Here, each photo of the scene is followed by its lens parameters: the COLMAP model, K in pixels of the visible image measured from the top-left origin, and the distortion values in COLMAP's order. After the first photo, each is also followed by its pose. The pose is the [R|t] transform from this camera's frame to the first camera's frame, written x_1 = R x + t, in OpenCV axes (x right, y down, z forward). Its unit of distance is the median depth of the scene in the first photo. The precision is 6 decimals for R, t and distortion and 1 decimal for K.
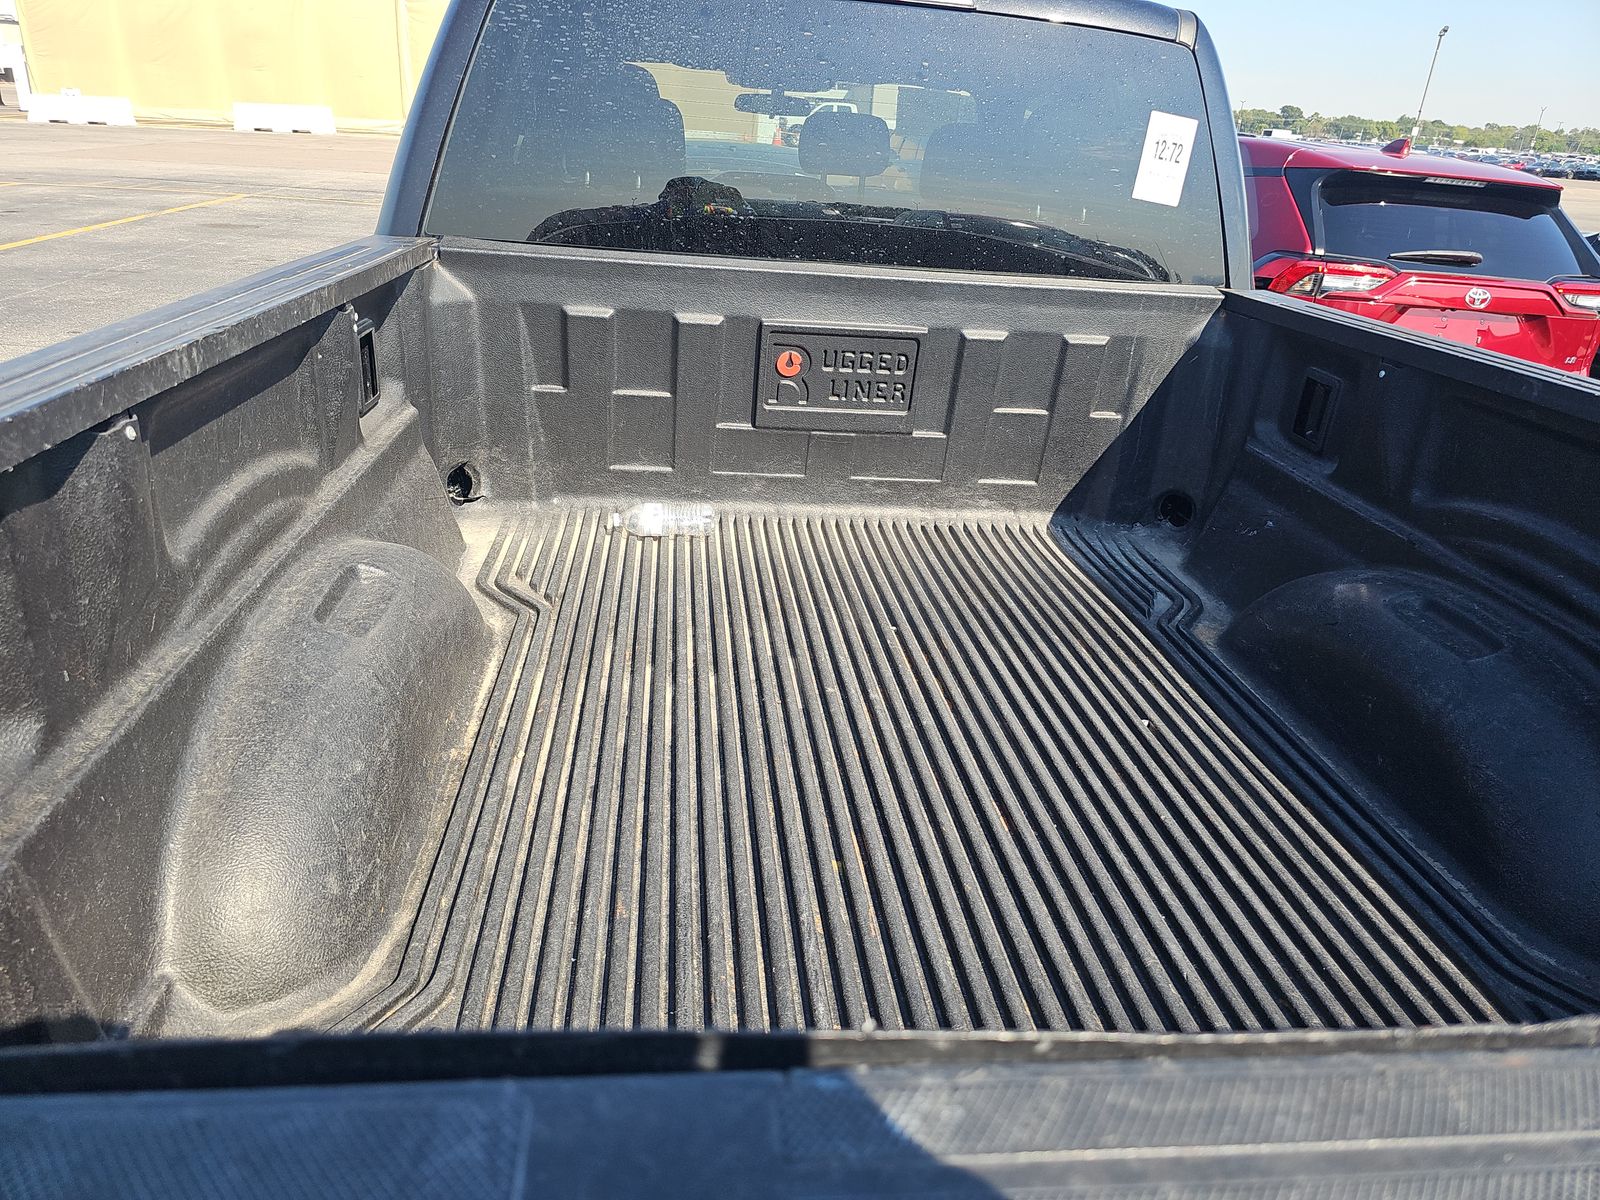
lens RADIAL K [[1069.1, 0, 792.7], [0, 1069.1, 593.6], [0, 0, 1]] dist [0.032080, -0.031702]
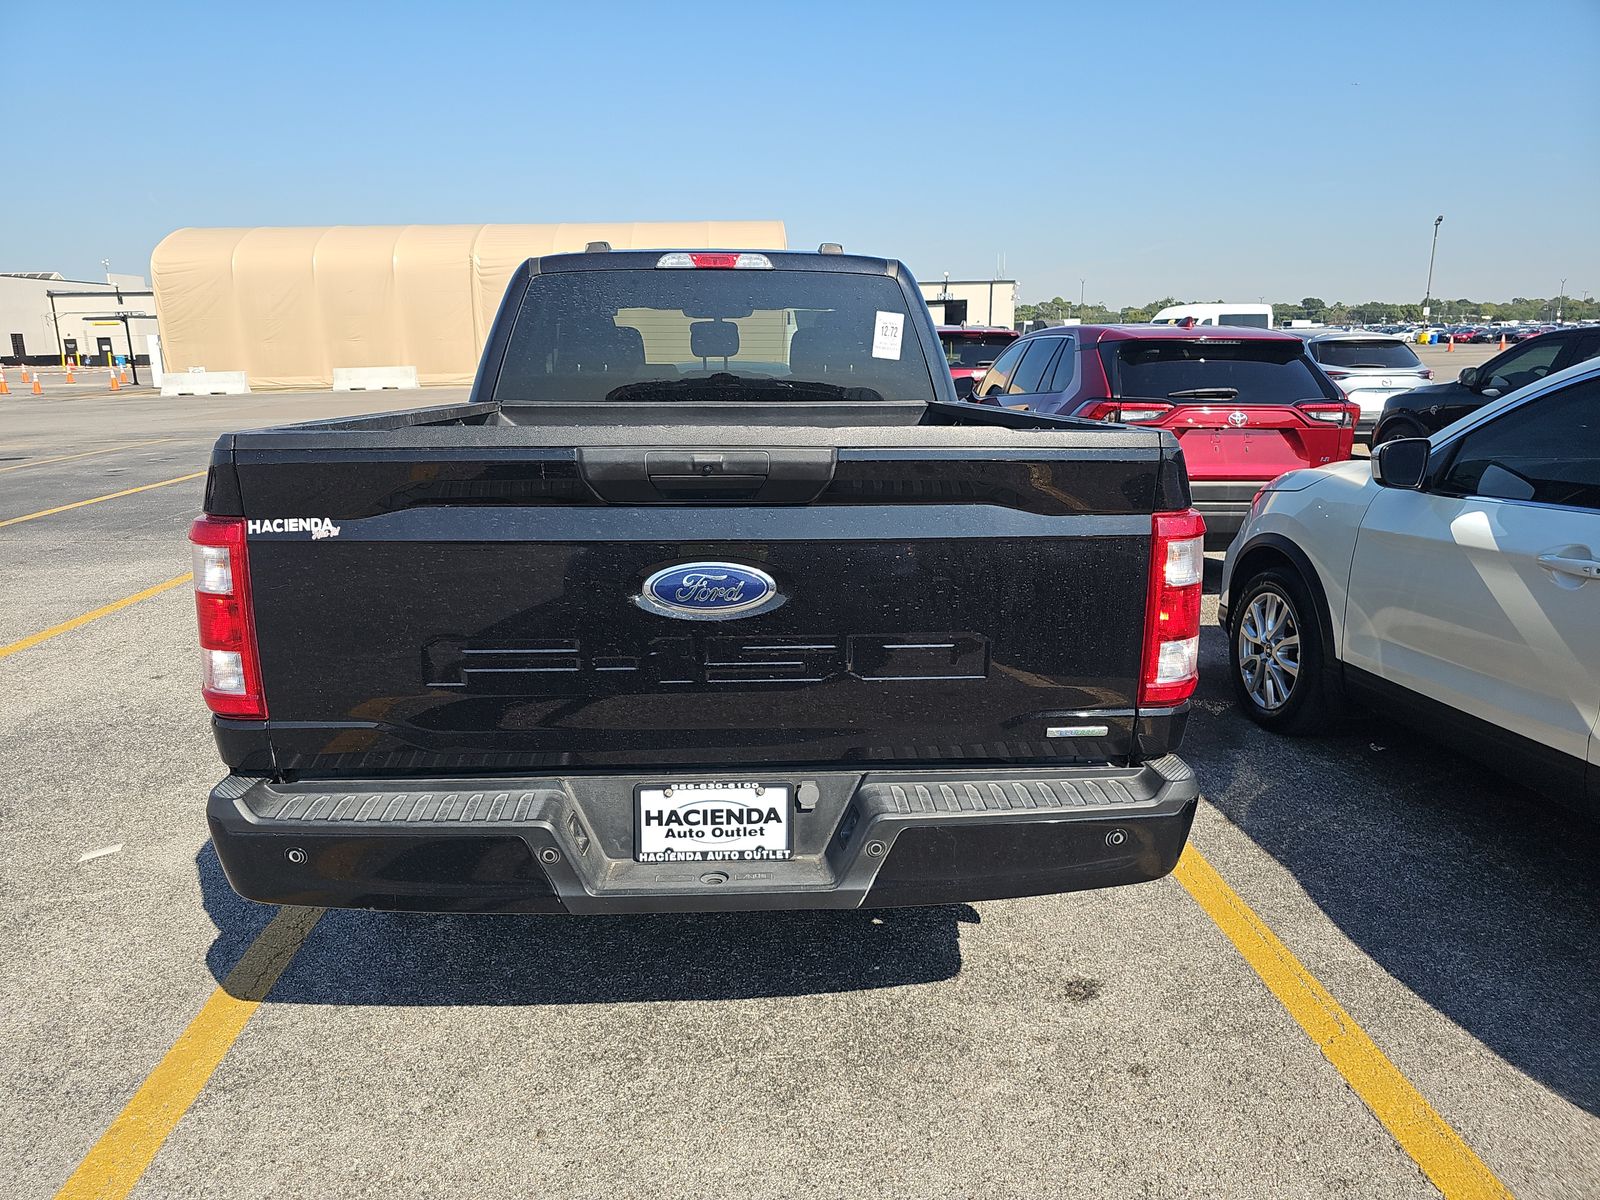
lens RADIAL K [[1069.1, 0, 788.6], [0, 1069.1, 610.5], [0, 0, 1]] dist [0.032080, -0.031702]
pose [[0.996360, -0.062712, -0.057733, 0.122975], [0.051616, 0.982882, -0.176860, 0.183748], [0.067836, 0.173236, 0.982541, -0.359248]]
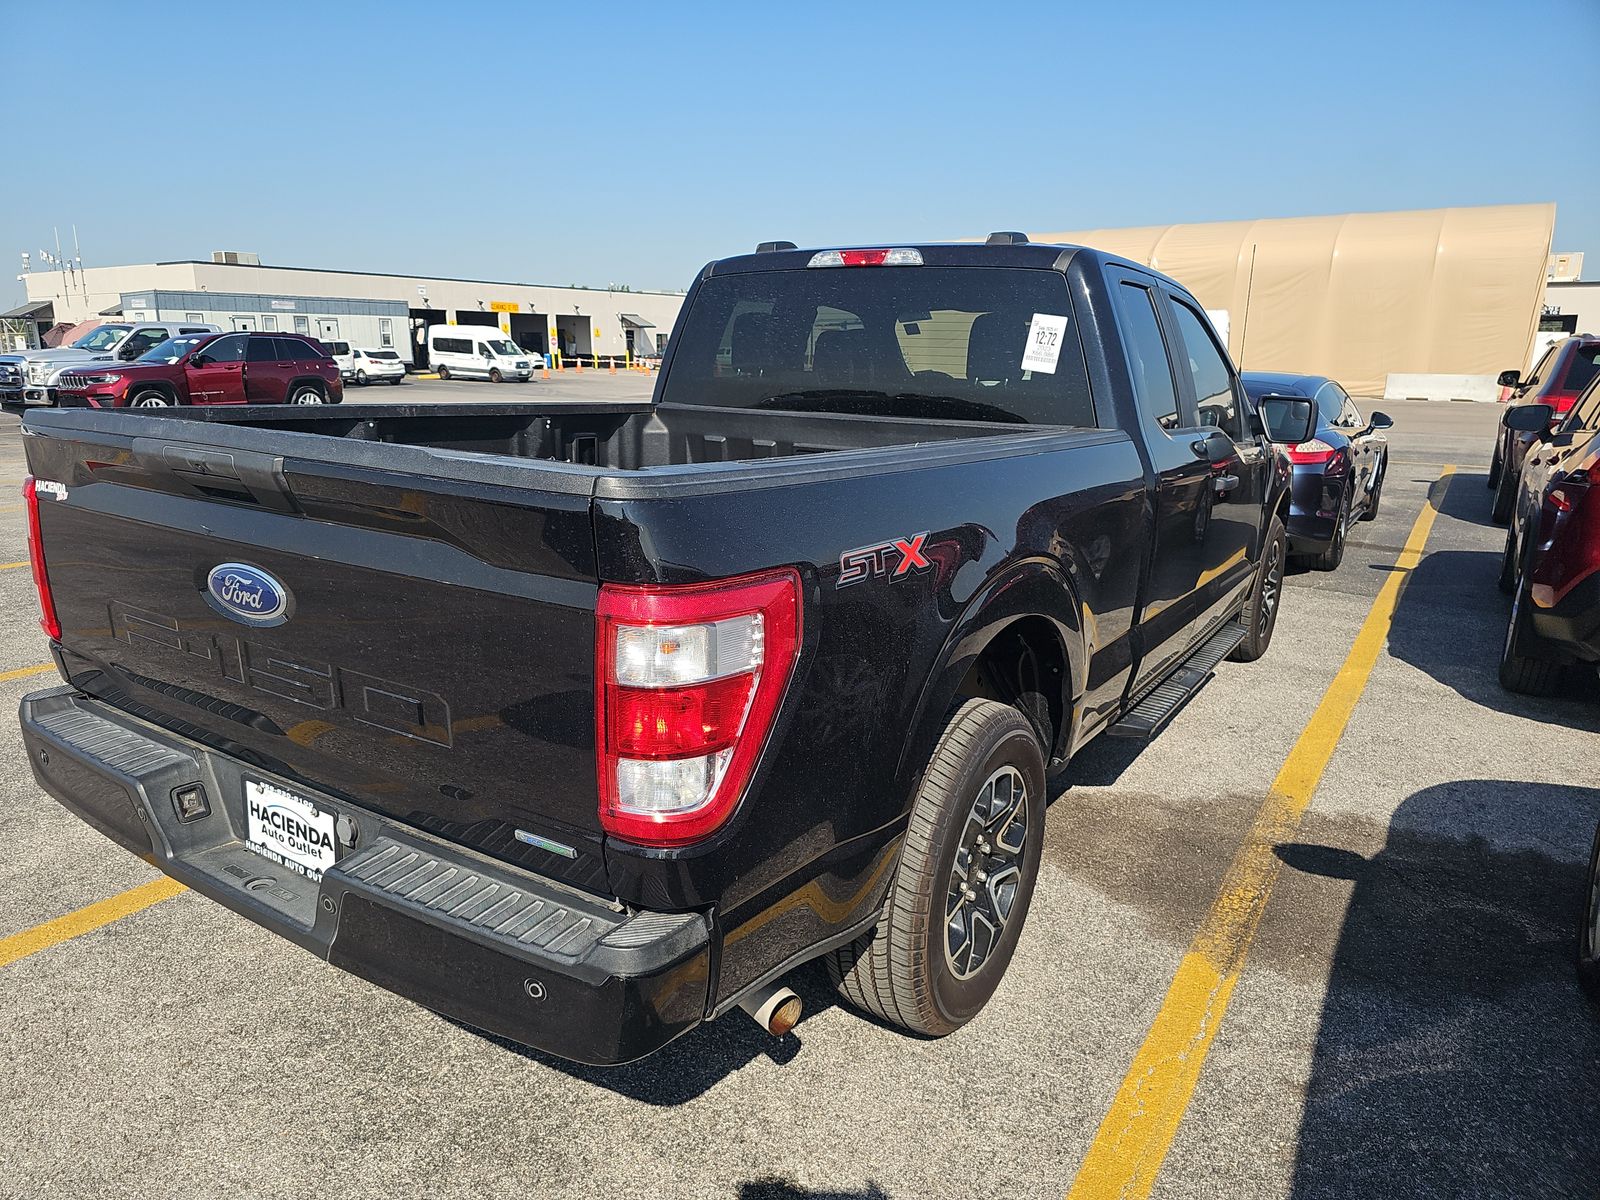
lens RADIAL K [[1069.1, 0, 773.2], [0, 1069.1, 623.3], [0, 0, 1]] dist [0.032080, -0.031702]
pose [[0.774837, 0.100333, -0.624149, 0.498810], [-0.220036, 0.968391, -0.117489, 0.112453], [0.592632, 0.228370, 0.772421, -0.138947]]
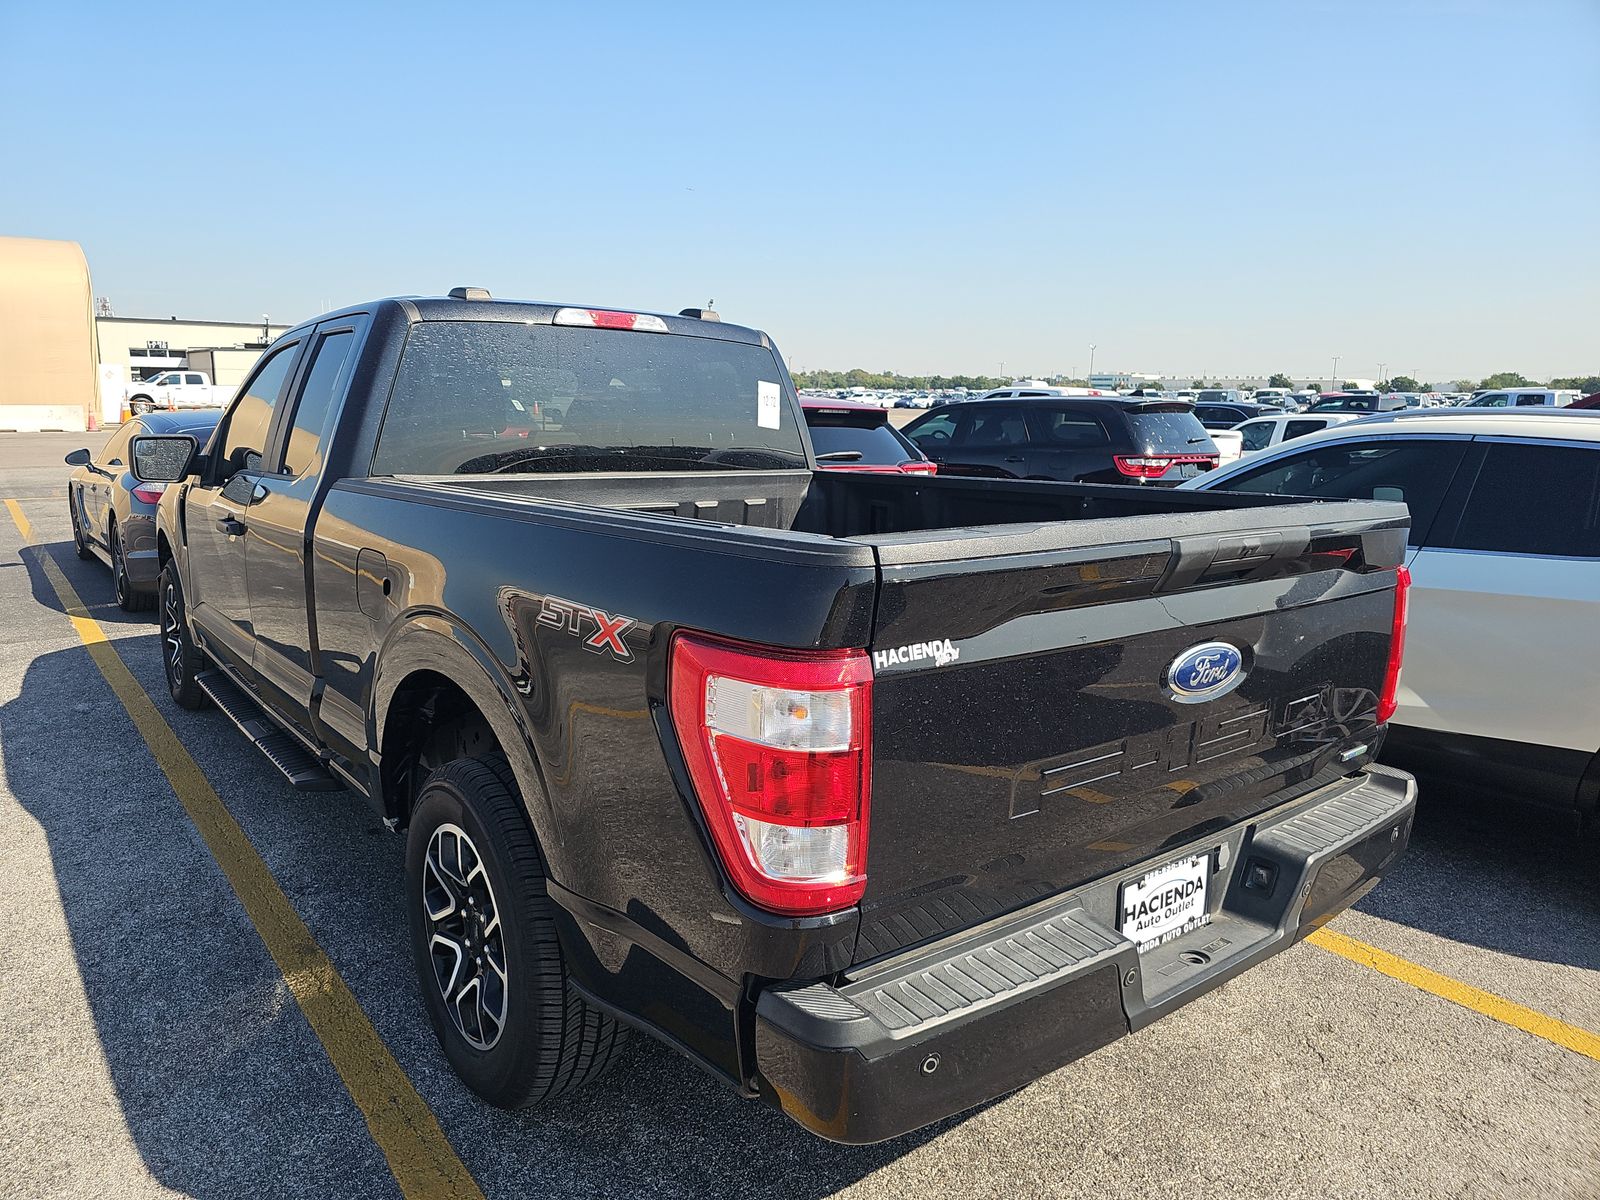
lens RADIAL K [[1069.1, 0, 791.9], [0, 1069.1, 600.0], [0, 0, 1]] dist [0.032080, -0.031702]
pose [[0.841144, -0.148492, 0.520026, -0.304075], [0.253453, 0.957668, -0.136502, 0.085901], [-0.477743, 0.246620, 0.843173, -0.234429]]
